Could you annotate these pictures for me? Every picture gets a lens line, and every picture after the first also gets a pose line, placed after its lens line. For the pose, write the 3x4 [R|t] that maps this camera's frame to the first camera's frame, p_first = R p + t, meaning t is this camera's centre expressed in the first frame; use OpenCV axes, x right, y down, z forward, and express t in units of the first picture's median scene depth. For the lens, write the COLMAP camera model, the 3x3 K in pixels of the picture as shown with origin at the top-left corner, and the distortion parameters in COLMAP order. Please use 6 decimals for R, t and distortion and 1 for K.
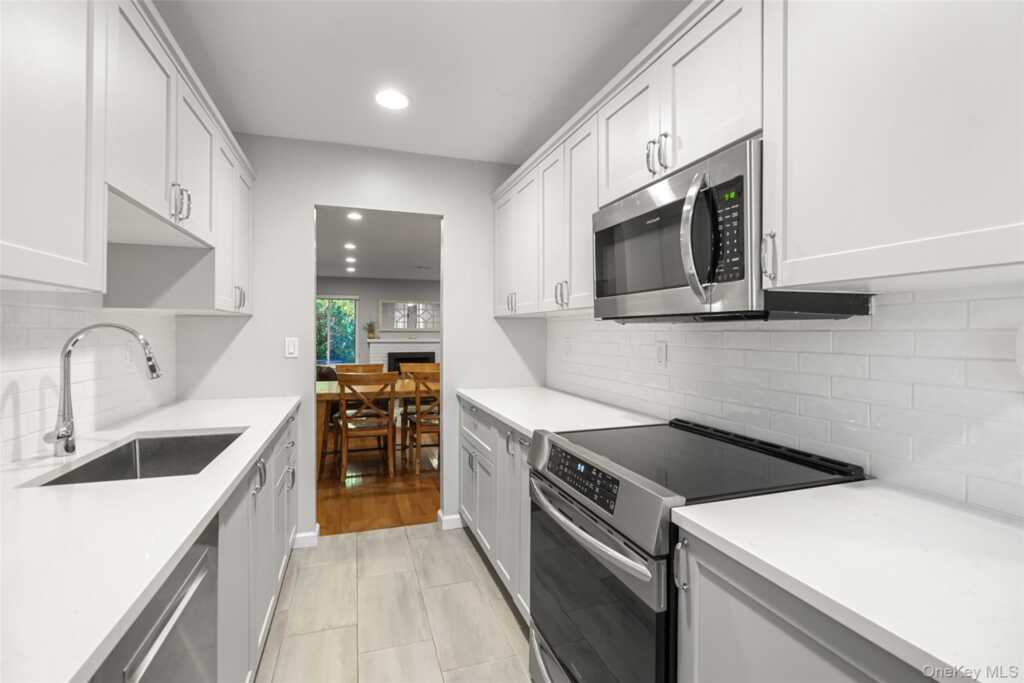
lens RADIAL K [[482.2, 0, 511.5], [0, 482.2, 334.3], [0, 0, 1]] dist [-0.011487, 0.000747]
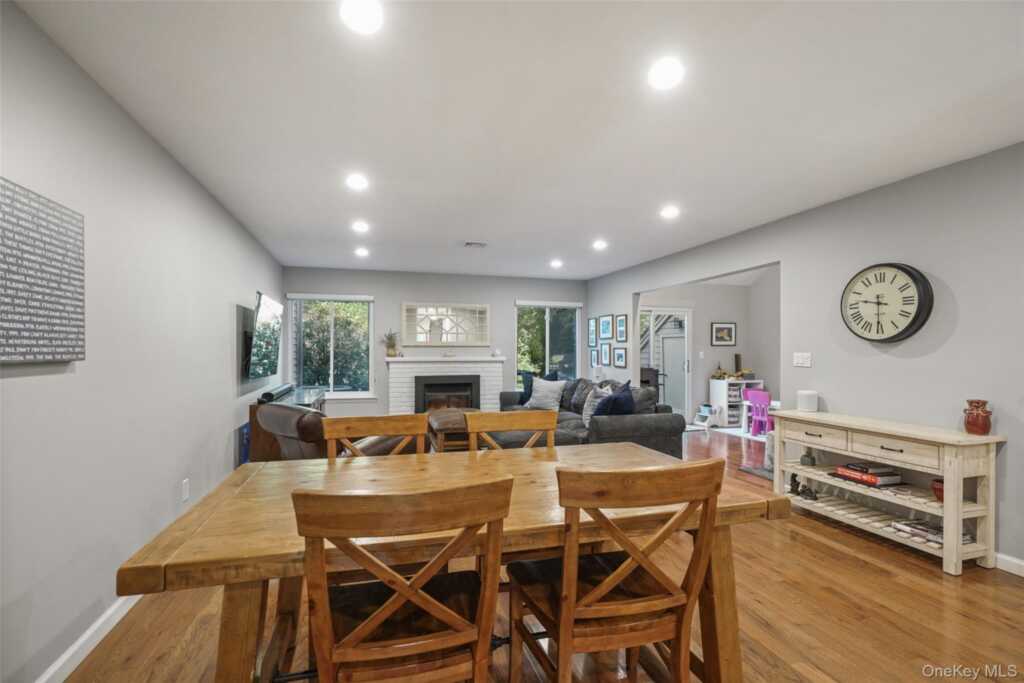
lens RADIAL K [[482.2, 0, 512.6], [0, 482.2, 350.5], [0, 0, 1]] dist [-0.011487, 0.000747]
pose [[0.999563, 0.000310, -0.029565, -0.091489], [-0.000455, 0.999988, -0.004906, 0.003591], [0.029563, 0.004917, 0.999551, 0.295903]]
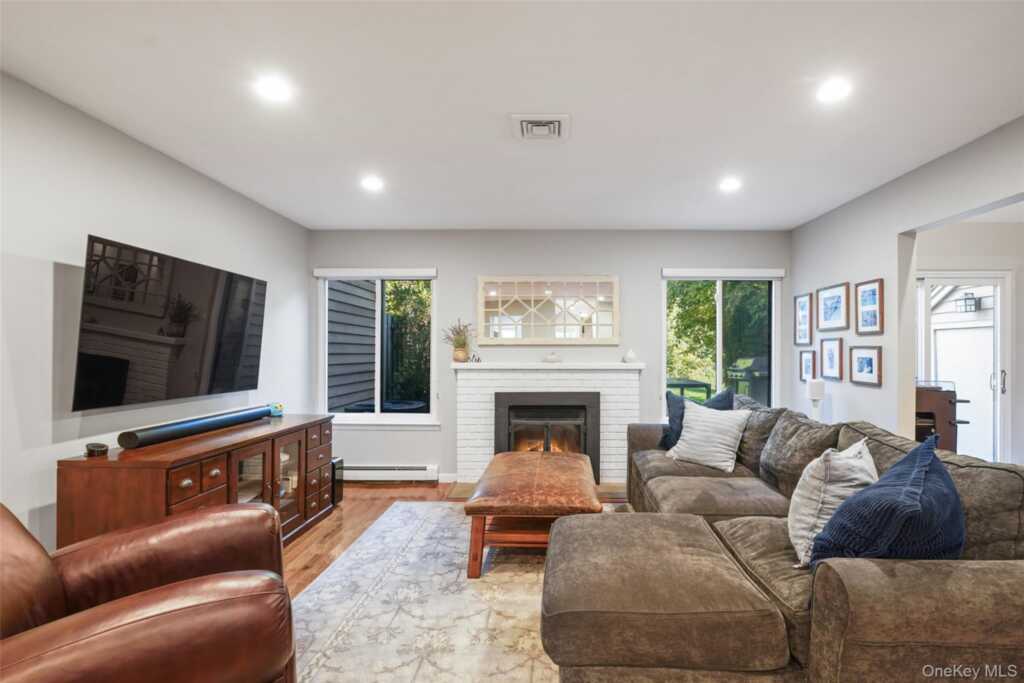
lens RADIAL K [[482.2, 0, 550.8], [0, 482.2, 353.8], [0, 0, 1]] dist [-0.011487, 0.000747]
pose [[0.946136, 0.000502, -0.323770, -0.061244], [-0.001706, 0.999993, -0.003434, 0.003222], [0.323766, 0.003801, 0.946129, 0.589036]]
